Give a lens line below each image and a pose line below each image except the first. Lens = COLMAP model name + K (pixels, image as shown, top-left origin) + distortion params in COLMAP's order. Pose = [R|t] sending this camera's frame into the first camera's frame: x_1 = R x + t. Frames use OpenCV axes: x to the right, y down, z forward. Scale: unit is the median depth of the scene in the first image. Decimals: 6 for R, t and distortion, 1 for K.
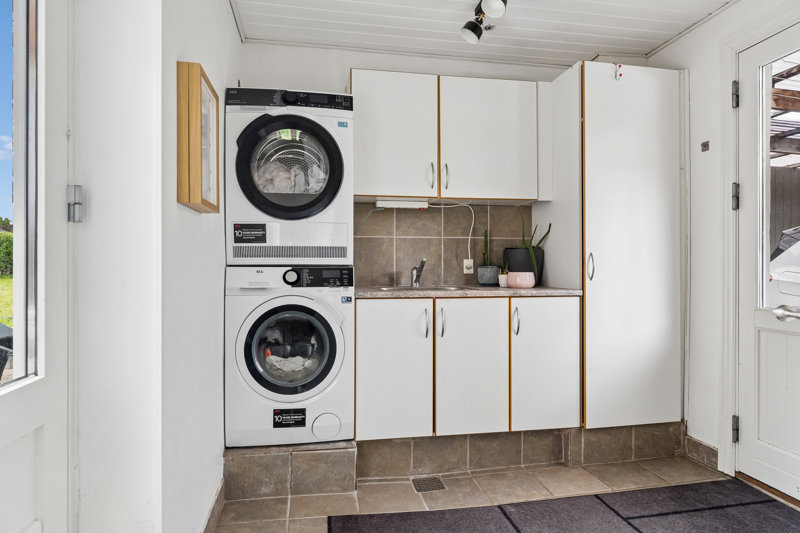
lens RADIAL K [[518.8, 0, 400.0], [0, 518.8, 266.5], [0, 0, 1]] dist [0.000310, 0.000327]
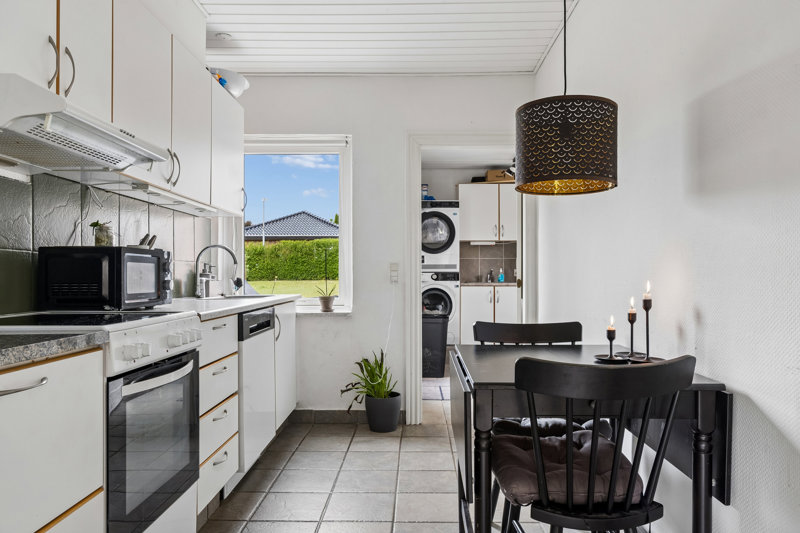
lens RADIAL K [[562.8, 0, 400.0], [0, 562.8, 266.5], [0, 0, 1]] dist [-0.001151, -0.000374]
pose [[0.980893, -0.002069, -0.194535, 0.146738], [-0.000102, 0.999938, -0.011149, 0.000944], [0.194546, 0.010956, 0.980832, -1.600913]]
